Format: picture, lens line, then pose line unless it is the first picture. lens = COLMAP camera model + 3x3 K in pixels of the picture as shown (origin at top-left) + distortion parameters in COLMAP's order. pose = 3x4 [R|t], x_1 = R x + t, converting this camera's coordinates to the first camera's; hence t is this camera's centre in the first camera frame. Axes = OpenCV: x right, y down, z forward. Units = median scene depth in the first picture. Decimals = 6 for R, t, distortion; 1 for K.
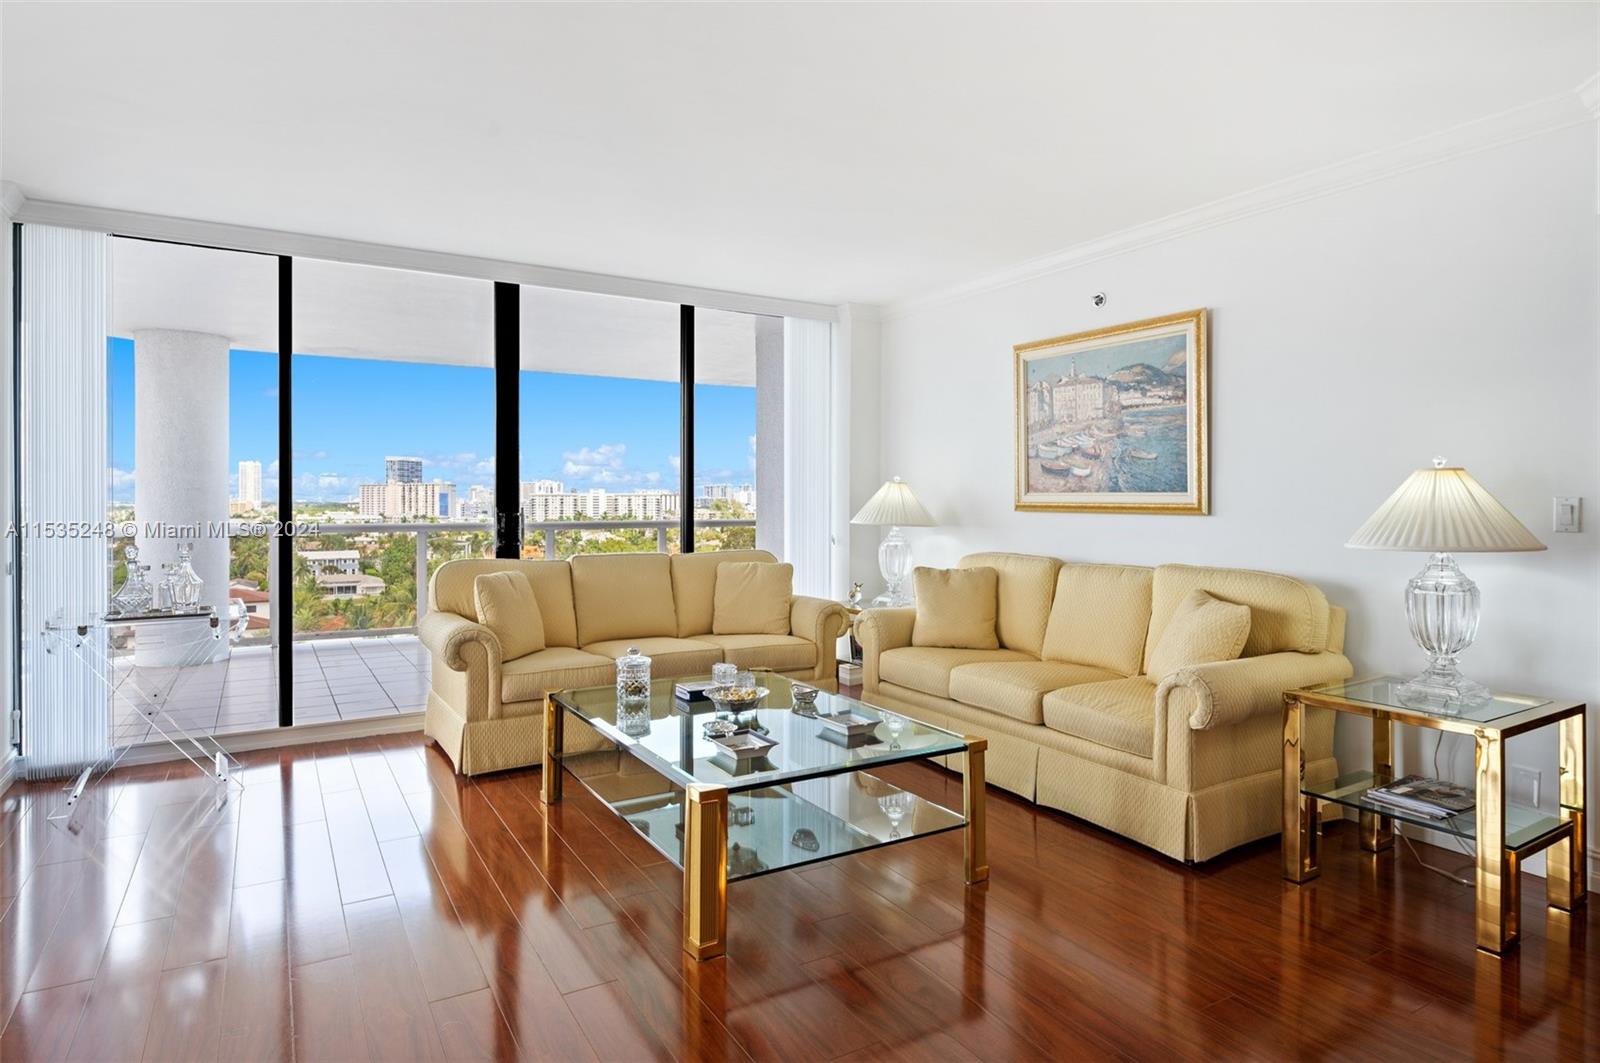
lens RADIAL K [[907.3, 0, 841.1], [0, 907.3, 502.1], [0, 0, 1]] dist [0.000561, 0.000180]
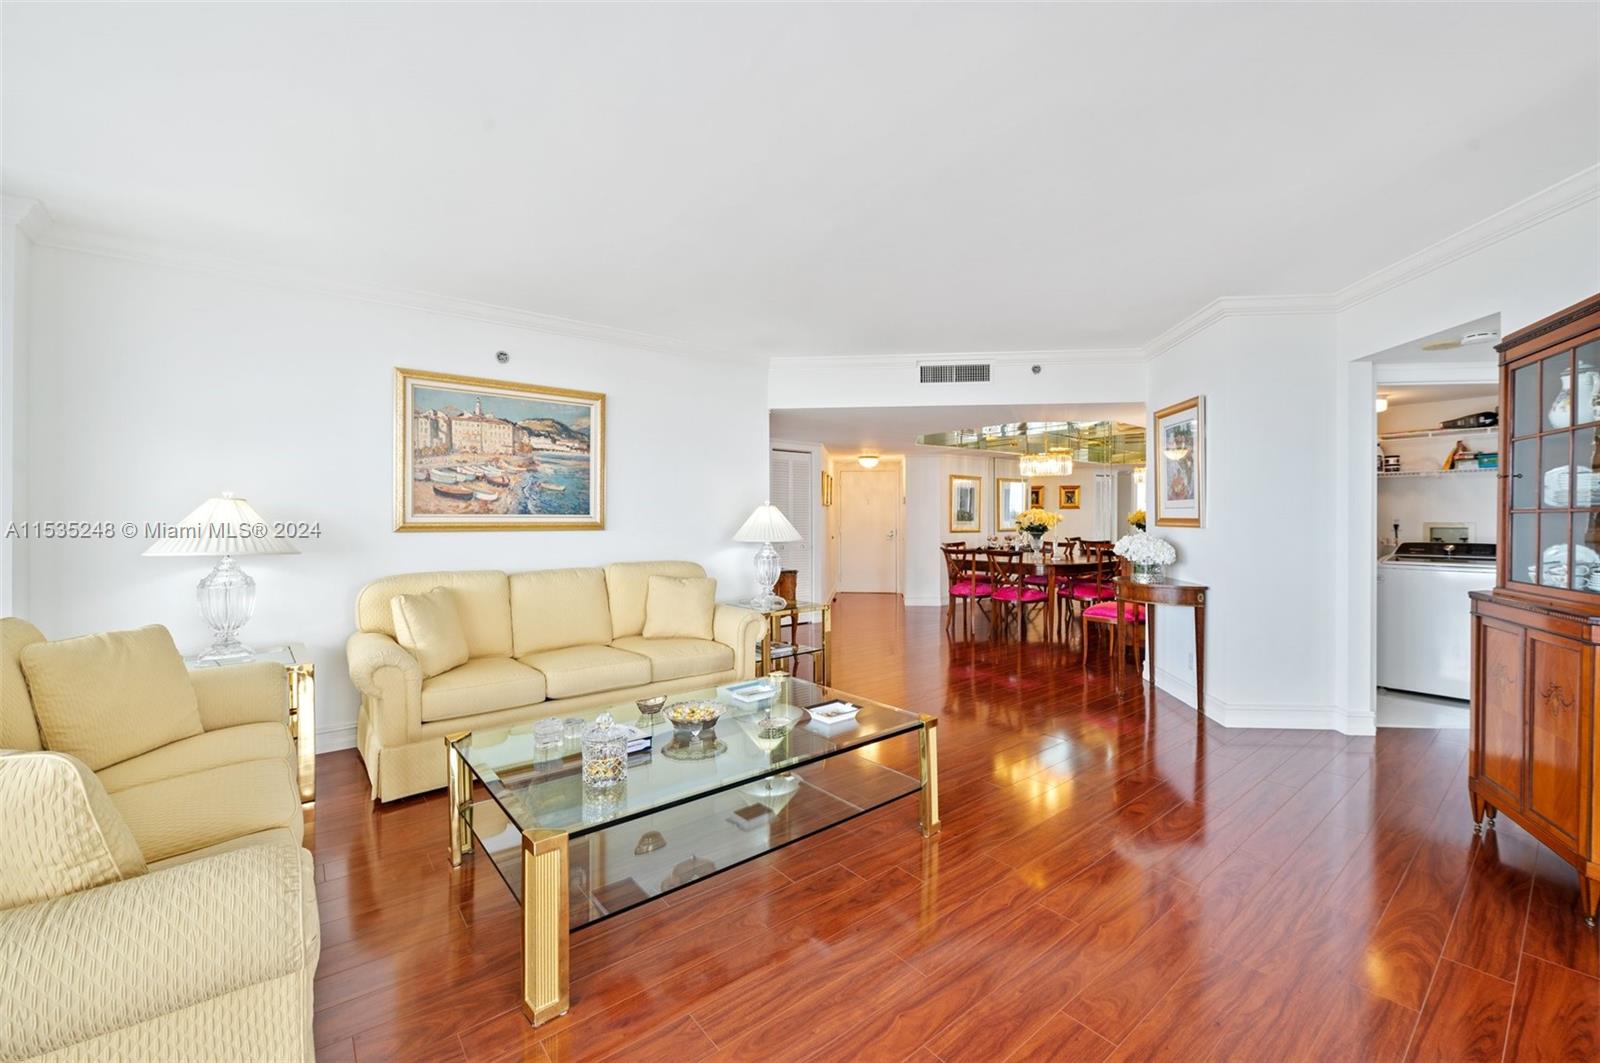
lens RADIAL K [[652.2, 0, 795.2], [0, 652.2, 523.8], [0, 0, 1]] dist [-0.000063, -0.000144]
pose [[-0.109370, -0.011236, 0.993938, -0.630079], [0.003175, 0.999927, 0.011653, -0.006866], [-0.993996, 0.004430, -0.109326, 0.701437]]
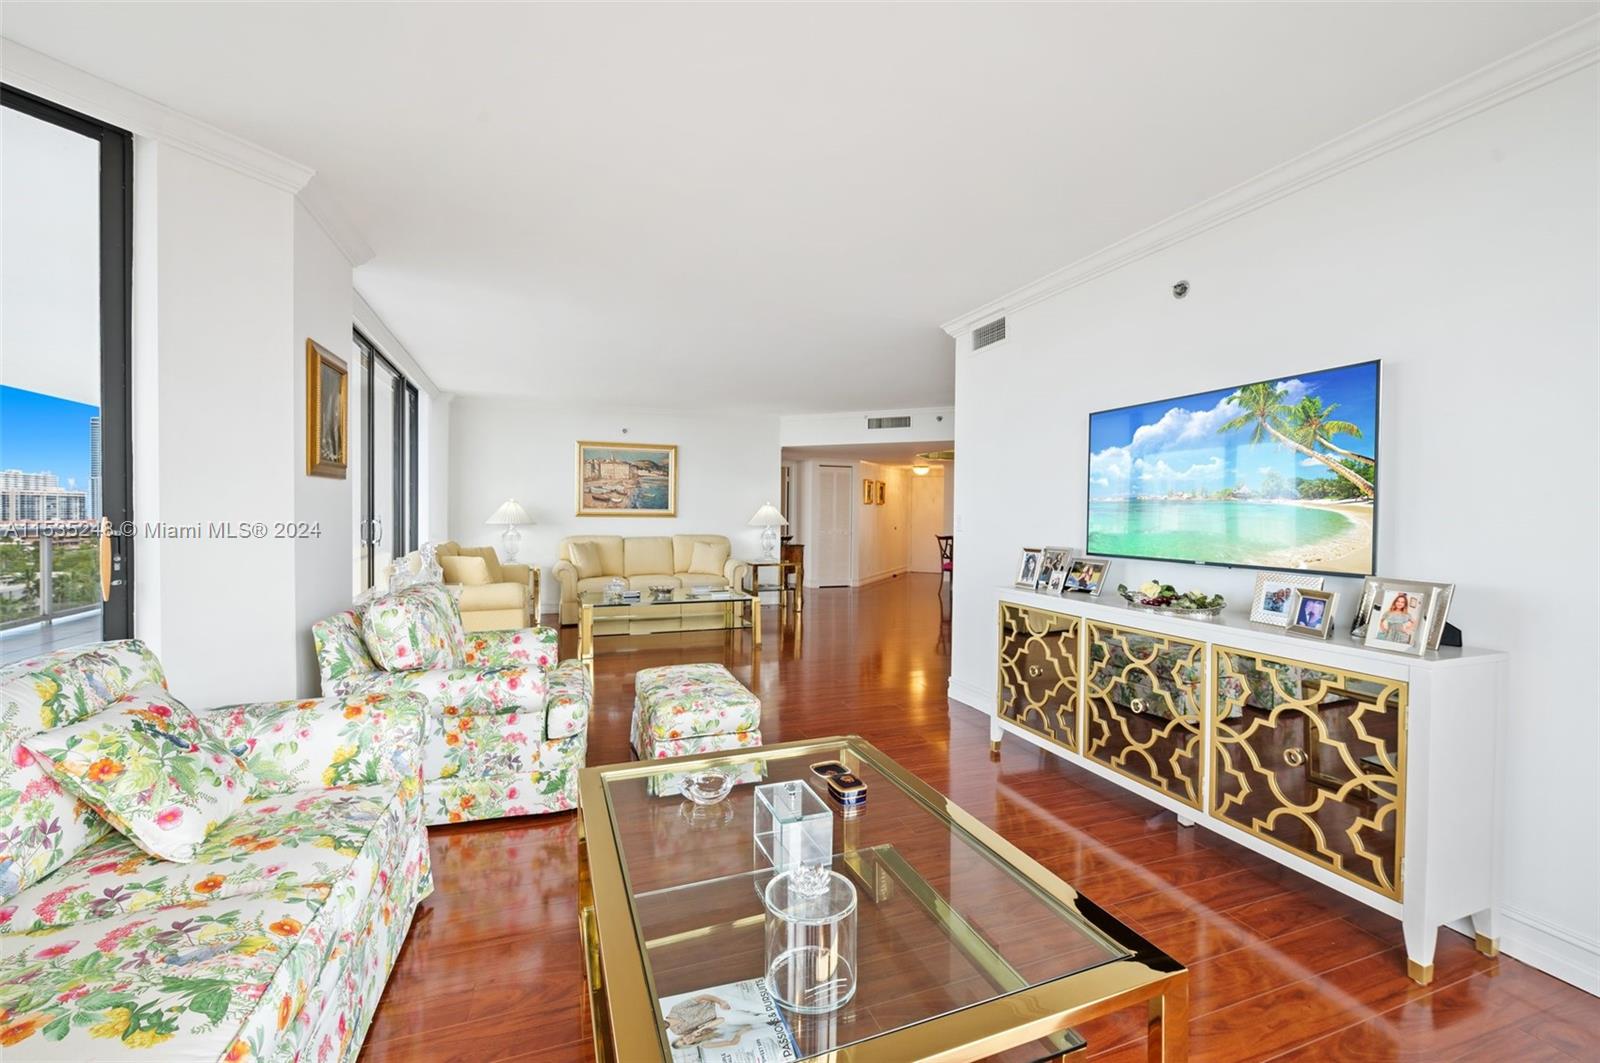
lens RADIAL K [[652.2, 0, 801.2], [0, 652.2, 523.1], [0, 0, 1]] dist [-0.000063, -0.000144]
pose [[0.191700, -0.019070, 0.981268, -1.363042], [-0.006622, 0.999763, 0.020723, -0.011521], [-0.981431, -0.010470, 0.191529, 0.184978]]
